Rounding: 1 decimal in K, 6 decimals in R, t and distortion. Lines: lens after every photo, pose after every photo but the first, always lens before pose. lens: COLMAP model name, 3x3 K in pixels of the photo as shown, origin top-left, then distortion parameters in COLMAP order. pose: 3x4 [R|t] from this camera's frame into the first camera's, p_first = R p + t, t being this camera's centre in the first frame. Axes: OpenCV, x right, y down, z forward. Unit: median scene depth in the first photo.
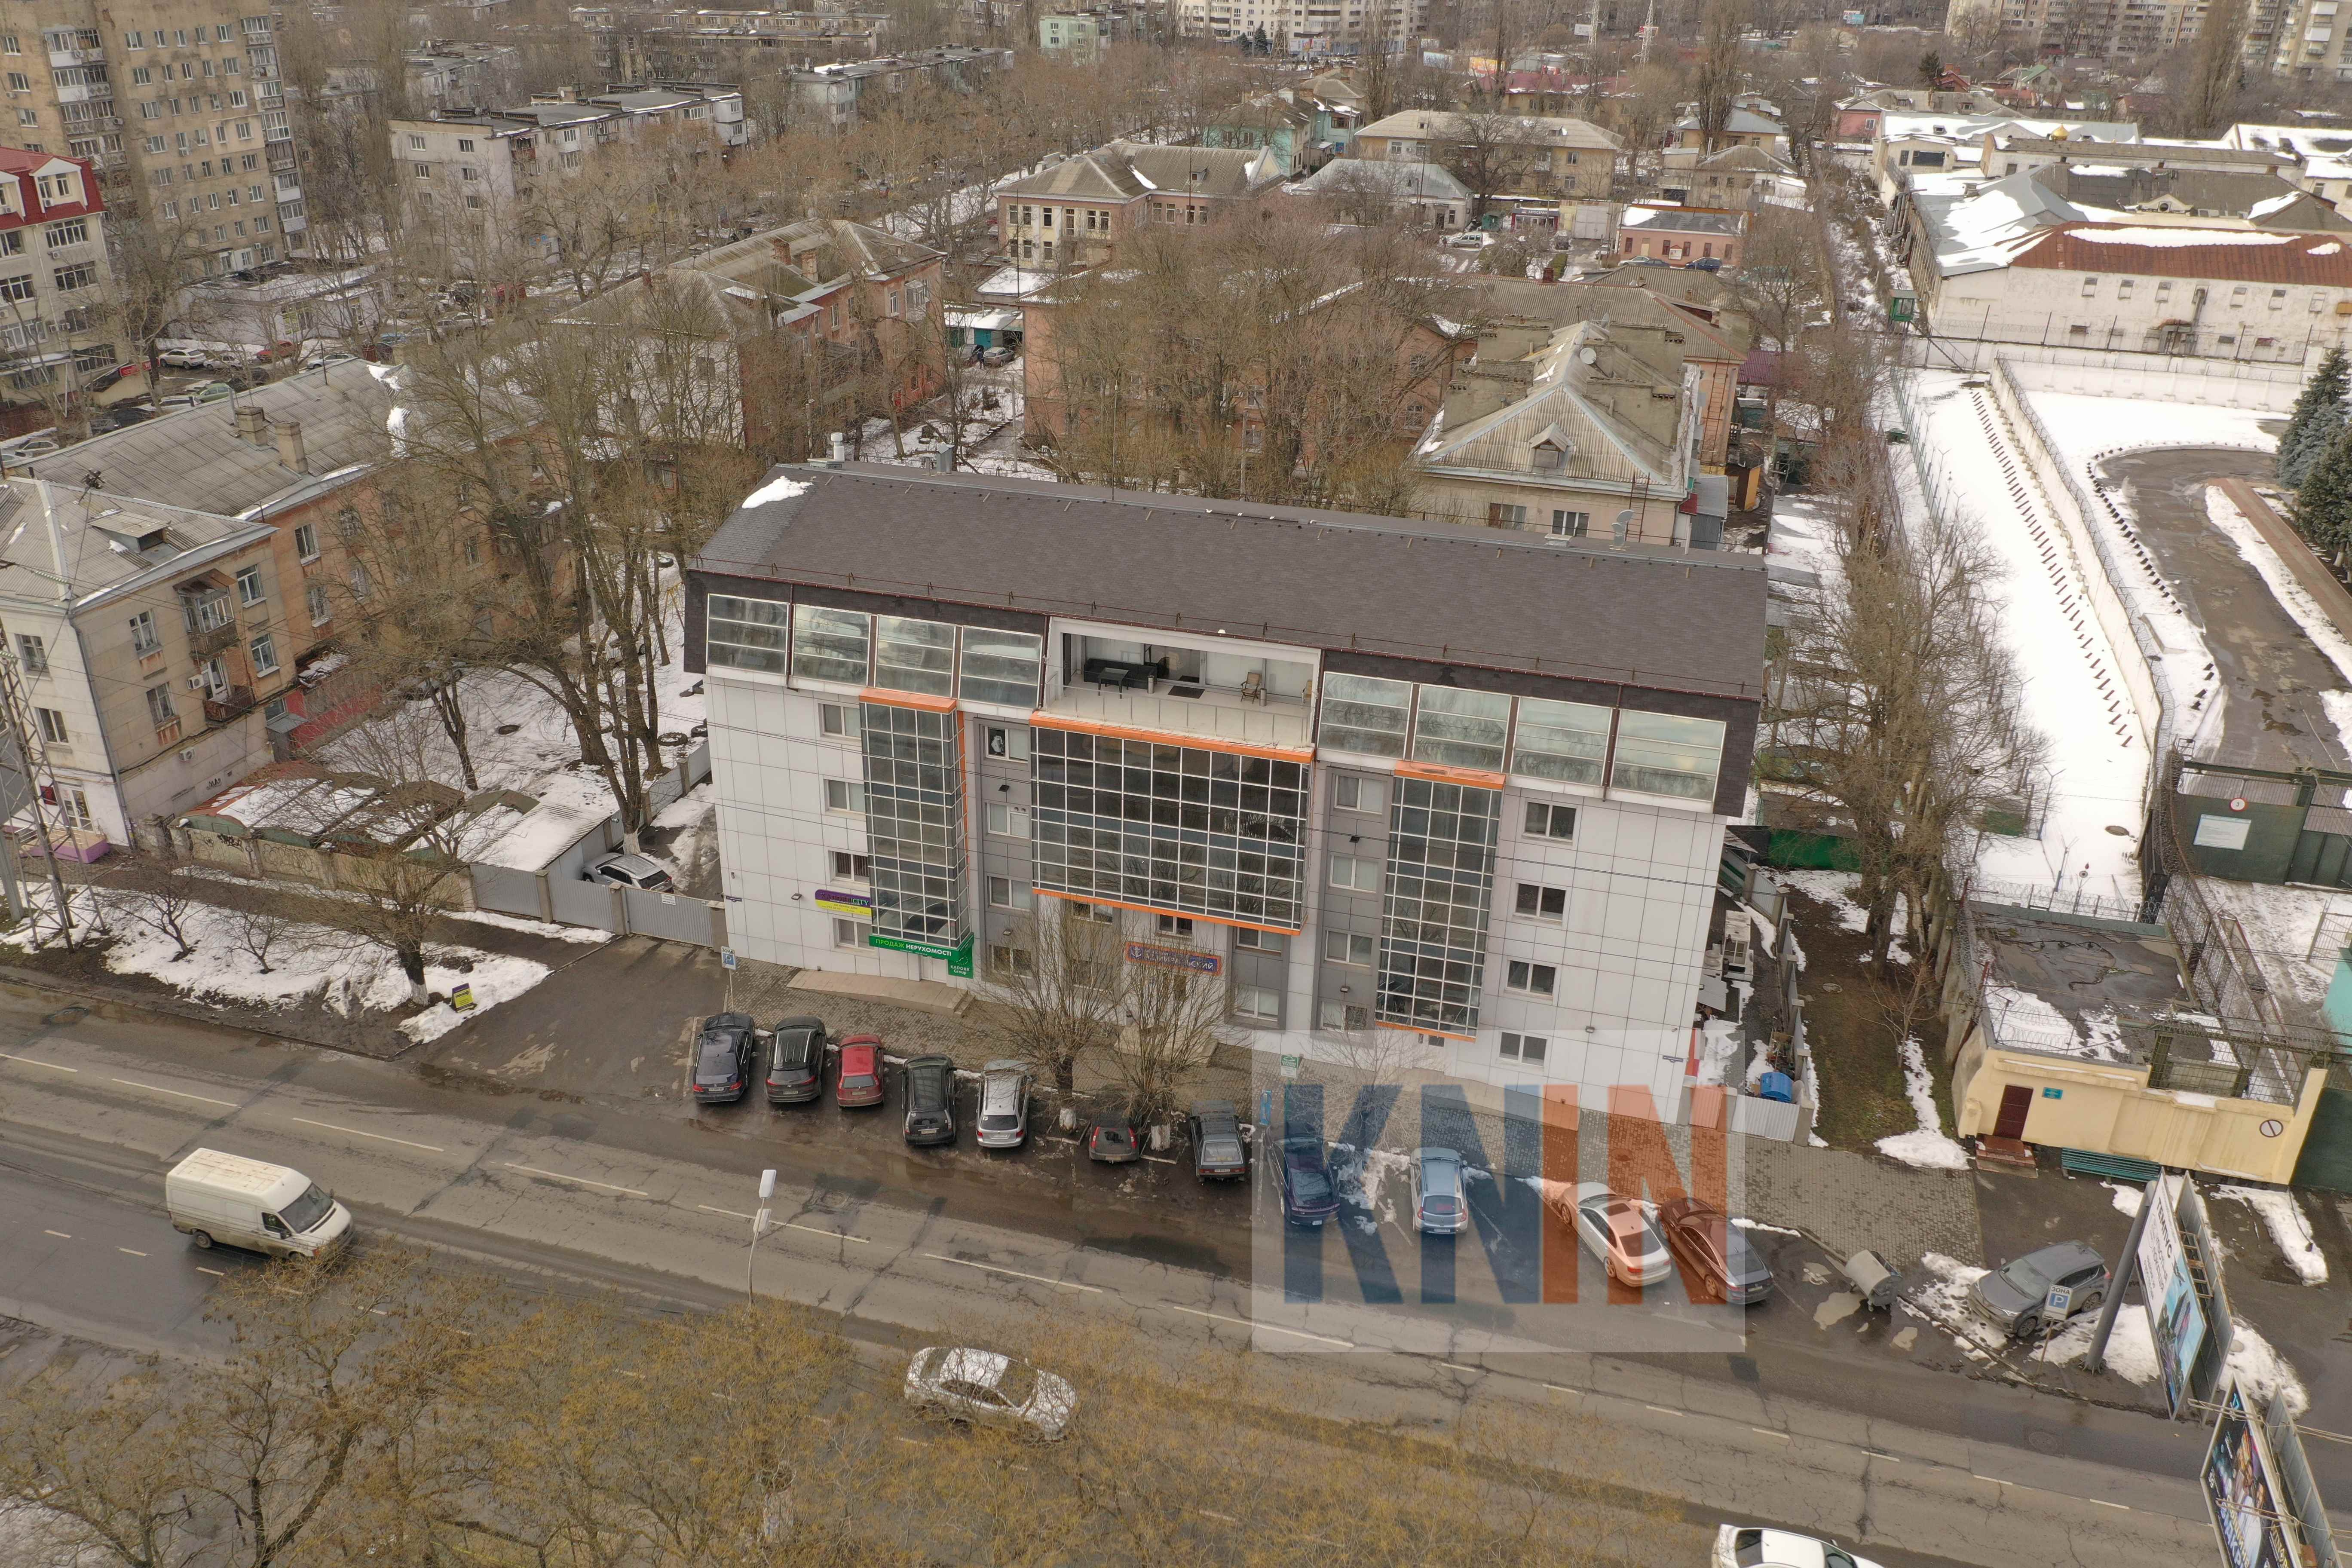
lens RADIAL K [[1843.5, 0, 1177.3], [0, 1843.5, 783.0], [0, 0, 1]] dist [-0.001668, 0.002184]
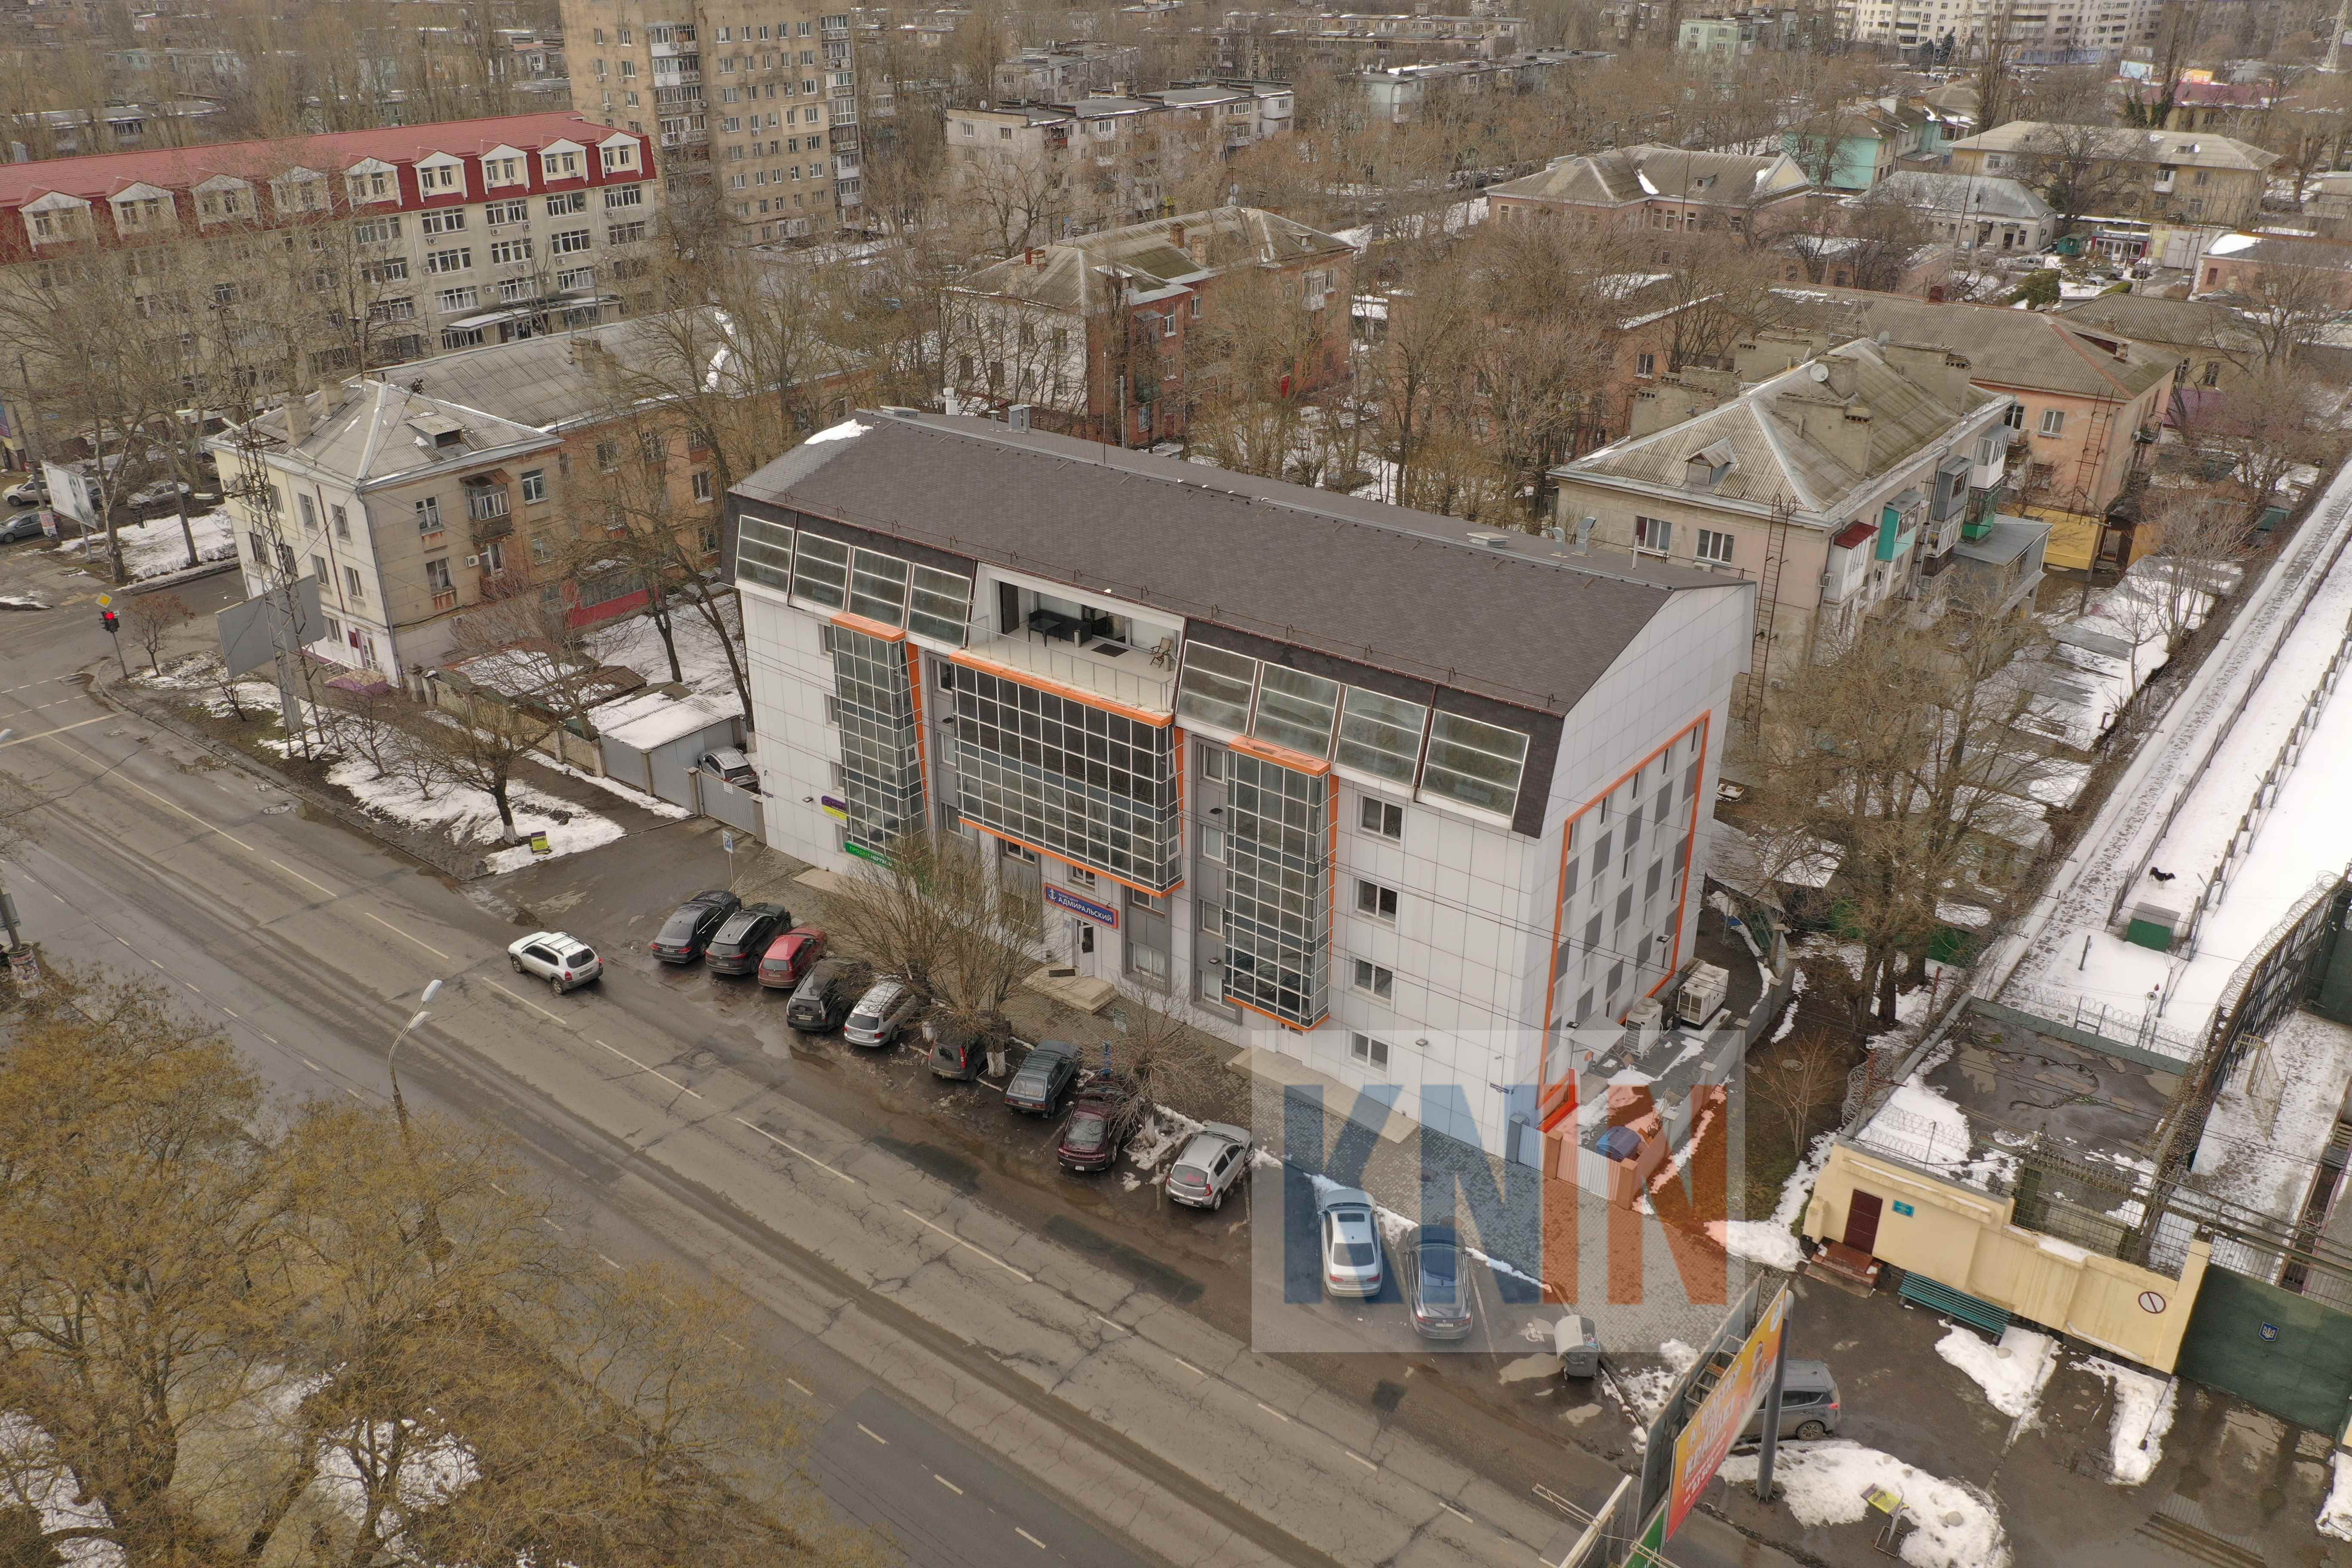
lens RADIAL K [[1843.5, 0, 1180.4], [0, 1843.5, 785.4], [0, 0, 1]] dist [-0.001668, 0.002184]
pose [[0.930474, 0.141008, -0.338134, 0.347963], [-0.141963, 0.989627, 0.022039, -0.002416], [0.337735, 0.027496, 0.940840, 0.036734]]
